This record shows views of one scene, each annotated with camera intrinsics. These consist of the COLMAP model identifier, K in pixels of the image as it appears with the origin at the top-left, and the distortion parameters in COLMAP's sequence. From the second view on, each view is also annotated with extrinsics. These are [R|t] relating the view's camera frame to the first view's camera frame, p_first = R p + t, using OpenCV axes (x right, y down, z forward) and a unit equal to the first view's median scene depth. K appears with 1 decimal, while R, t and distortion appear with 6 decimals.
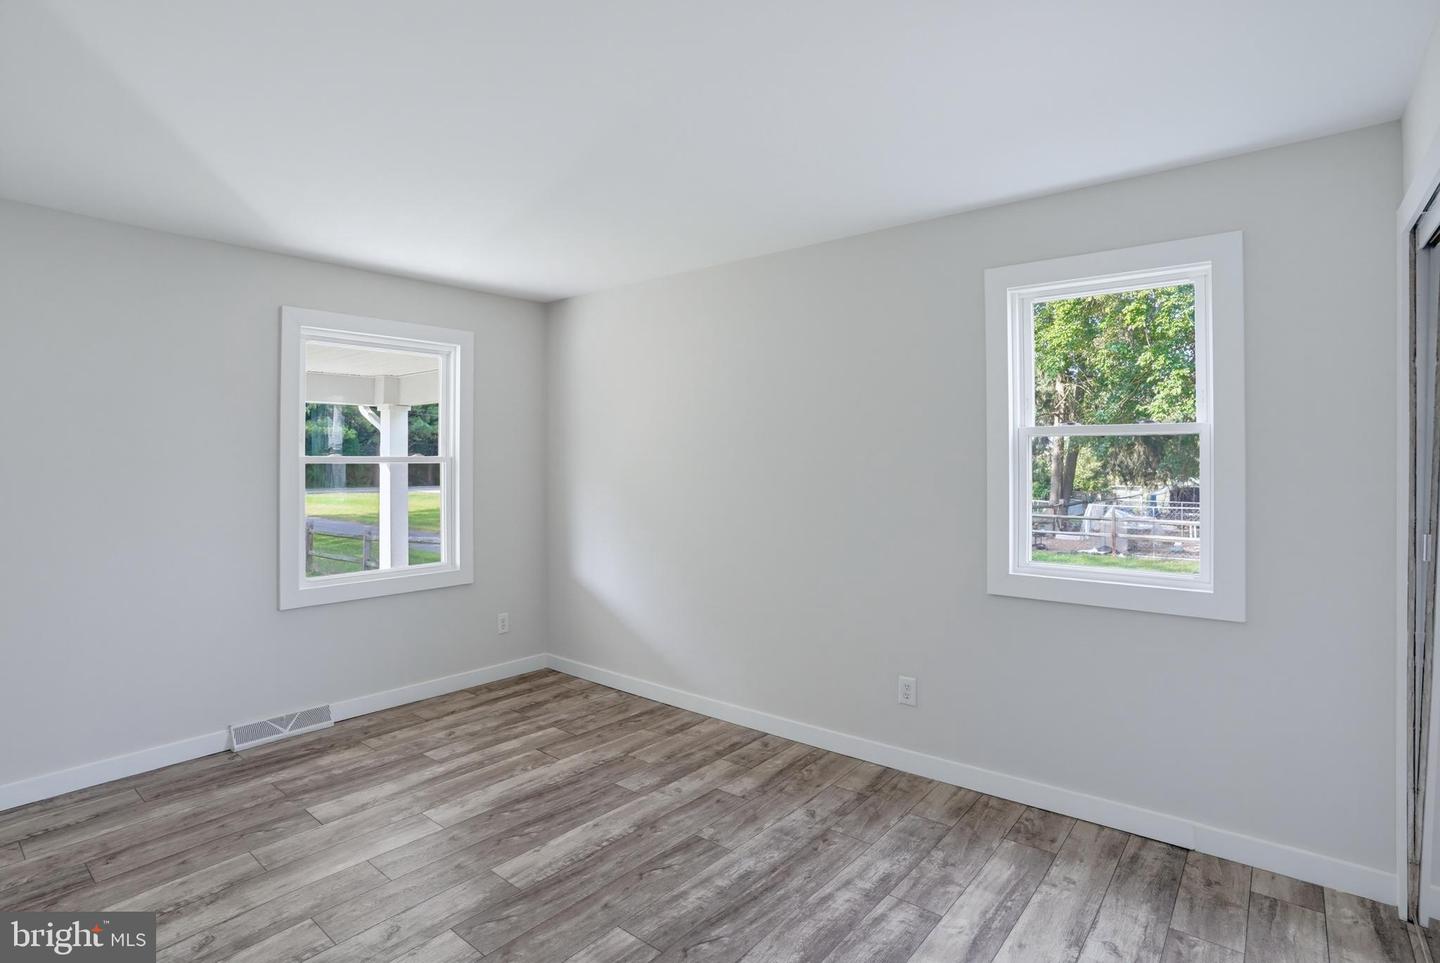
lens RADIAL K [[718.1, 0, 724.1], [0, 718.1, 470.9], [0, 0, 1]] dist [-0.071488, 0.026367]
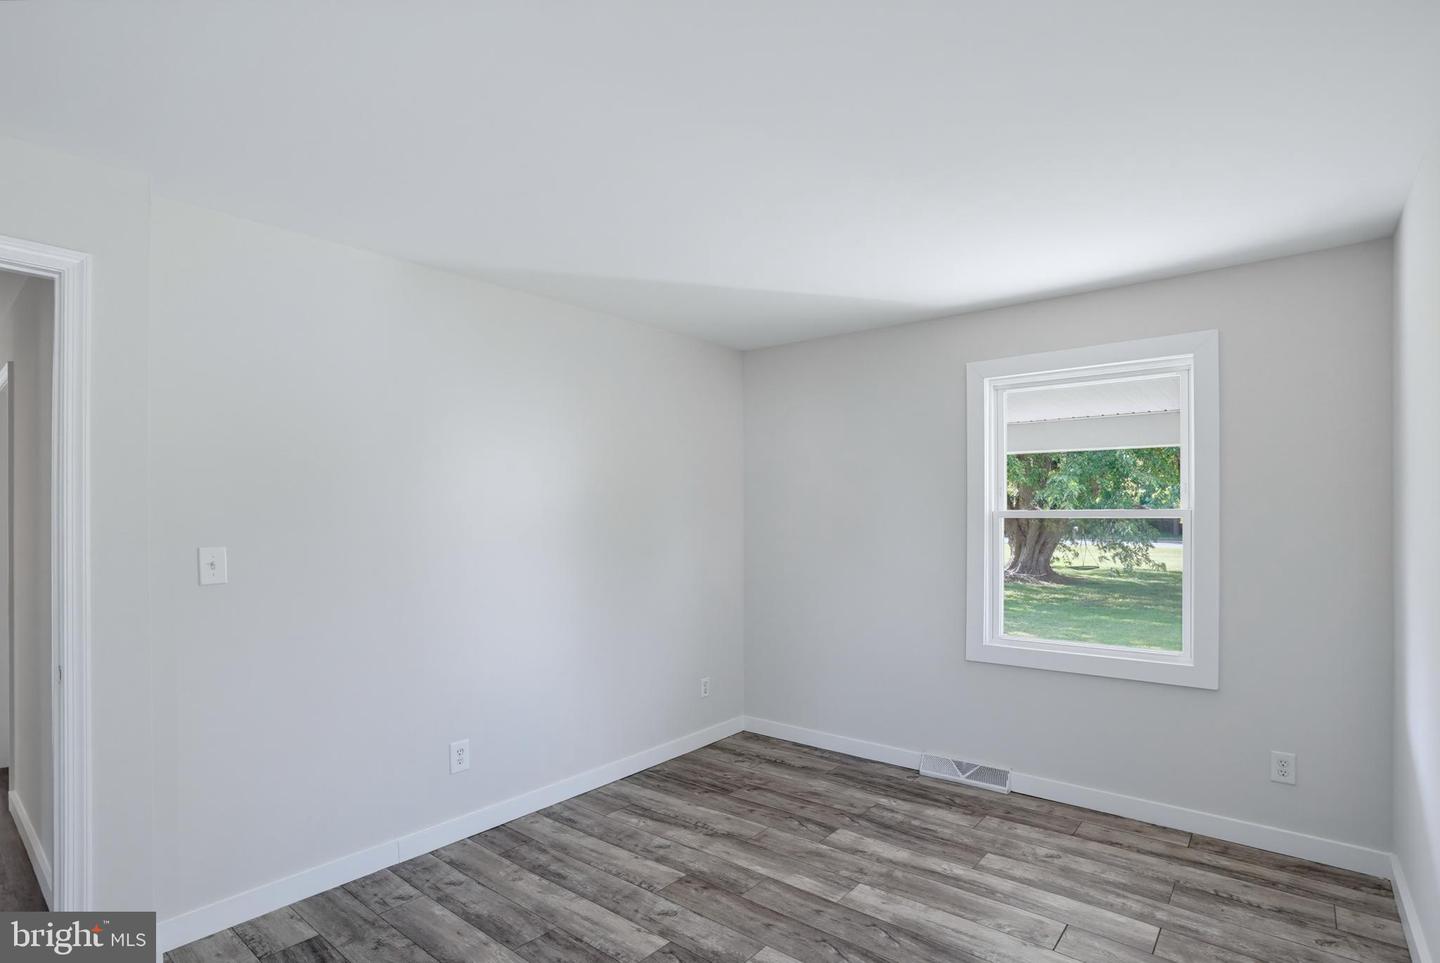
lens RADIAL K [[718.1, 0, 685.7], [0, 718.1, 520.4], [0, 0, 1]] dist [-0.071488, 0.026367]
pose [[-0.030559, 0.013577, -0.999441, 0.426382], [-0.009622, 0.999857, 0.013877, -0.016637], [0.999487, 0.010041, -0.030424, 0.626574]]
